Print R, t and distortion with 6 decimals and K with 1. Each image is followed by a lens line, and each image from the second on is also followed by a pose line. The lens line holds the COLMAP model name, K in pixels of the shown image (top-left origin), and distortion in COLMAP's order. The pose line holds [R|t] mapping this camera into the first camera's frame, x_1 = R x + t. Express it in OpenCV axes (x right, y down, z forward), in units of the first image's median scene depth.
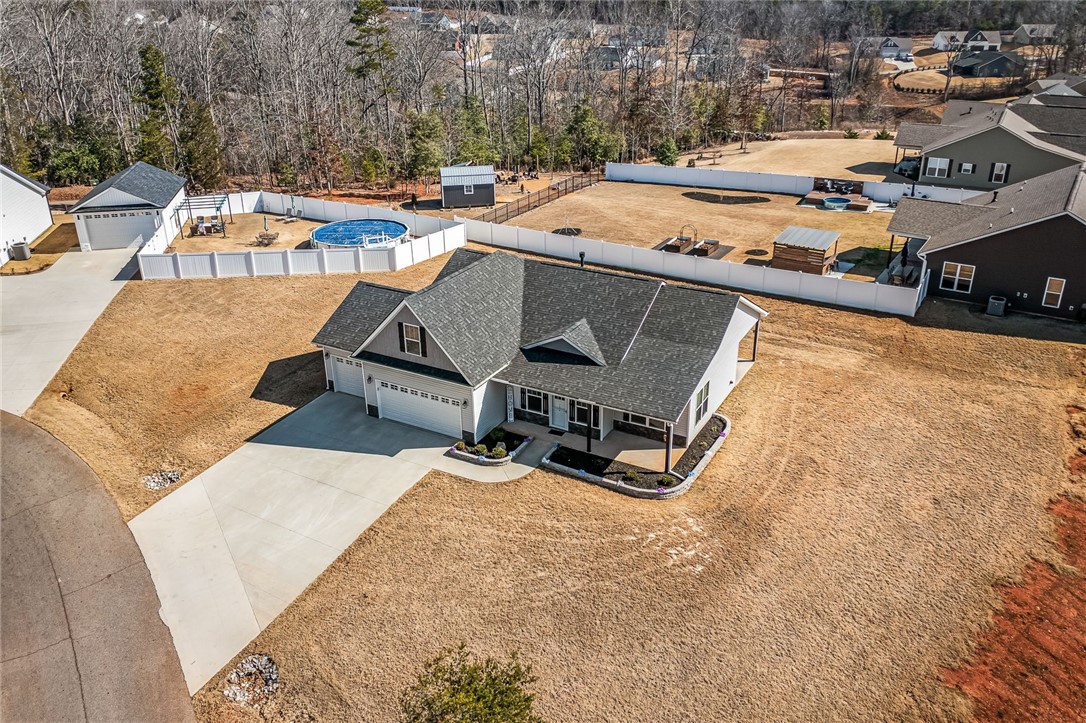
lens RADIAL K [[734.0, 0, 543.0], [0, 734.0, 361.5], [0, 0, 1]] dist [-0.001051, -0.000081]
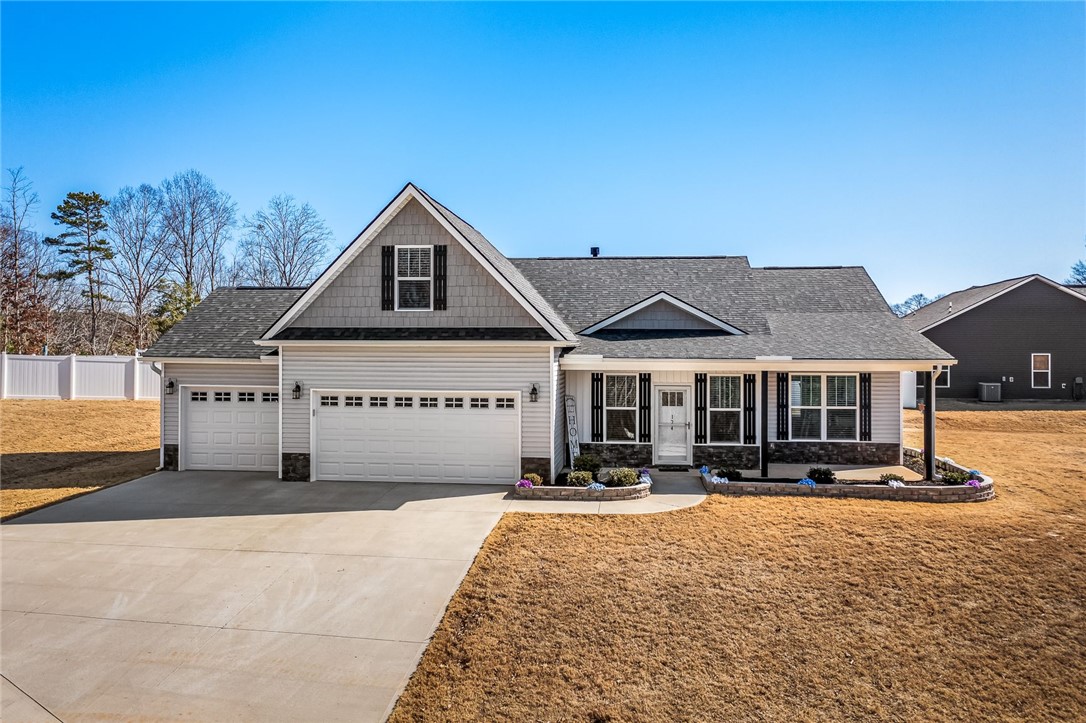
lens RADIAL K [[818.2, 0, 543.5], [0, 818.2, 346.9], [0, 0, 1]] dist [0.007437, 0.002030]
pose [[0.933653, -0.000044, 0.358178, -0.282609], [0.144560, 0.914983, -0.376707, 0.225594], [-0.327710, 0.403491, 0.854284, 0.492101]]
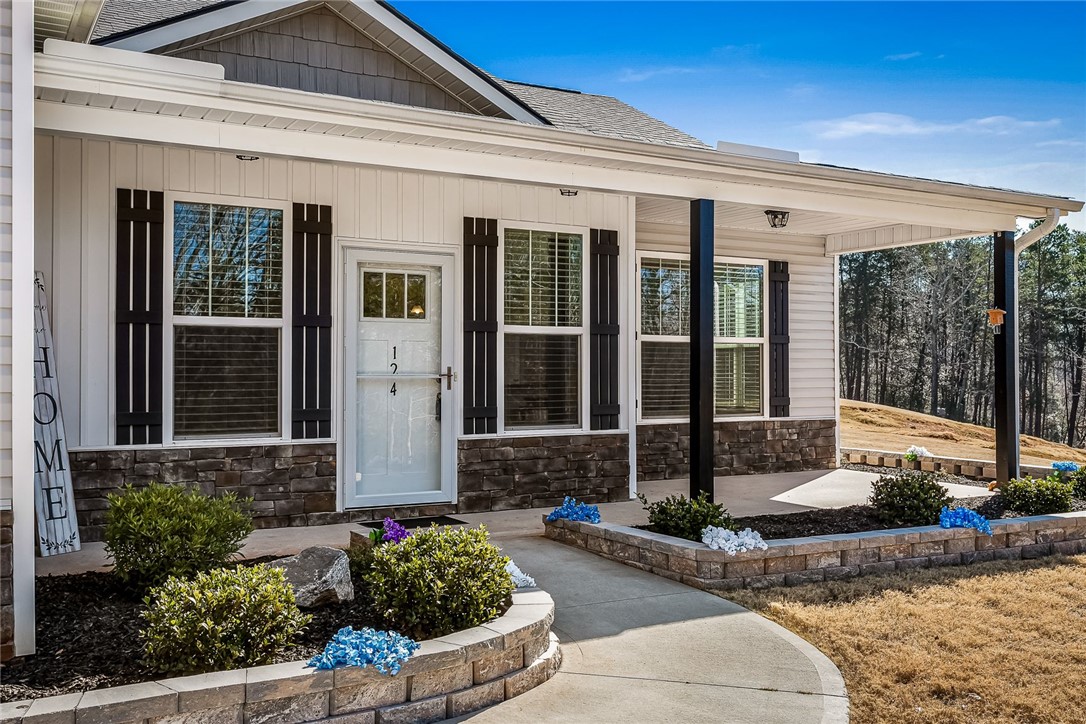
lens RADIAL K [[1001.0, 0, 543.0], [0, 1001.0, 362.0], [0, 0, 1]] dist [0.004279, 0.004261]
pose [[0.549365, 0.006105, 0.835560, -0.151723], [0.335160, 0.914396, -0.227042, 0.124819], [-0.765419, 0.404775, 0.500291, 0.857068]]
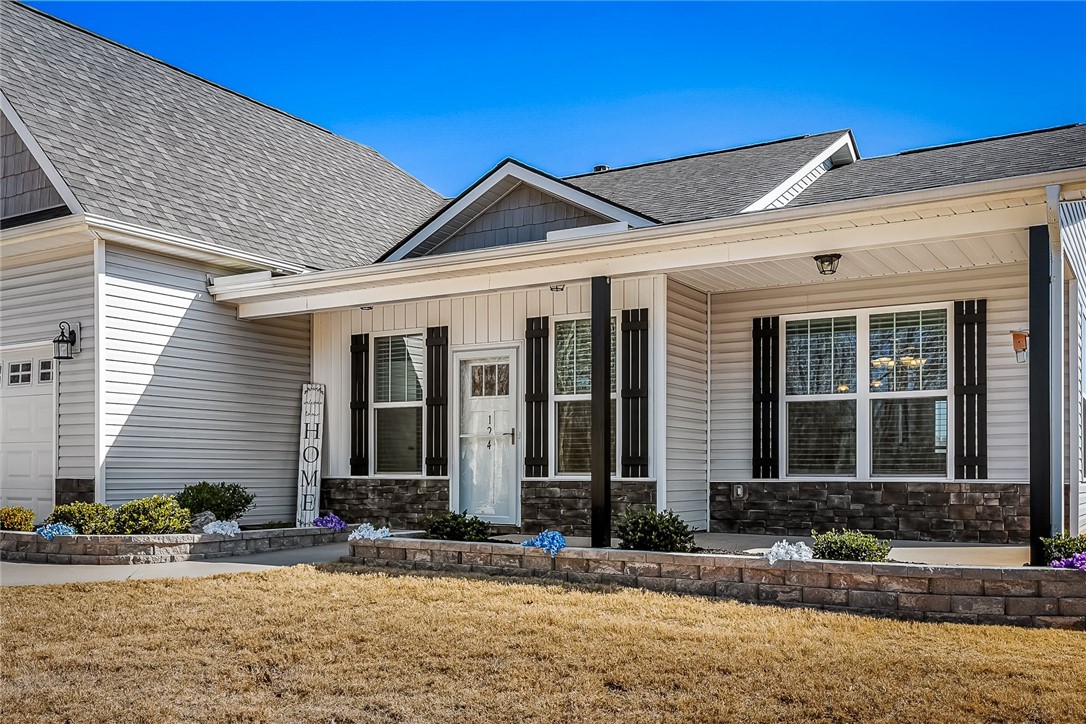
lens RADIAL K [[950.6, 0, 545.8], [0, 950.6, 463.1], [0, 0, 1]] dist [0.000048, -0.000774]
pose [[0.998807, -0.000652, -0.048838, 0.057345], [-0.019290, 0.913353, -0.406712, 0.201761], [0.044871, 0.407169, 0.912250, 0.713570]]
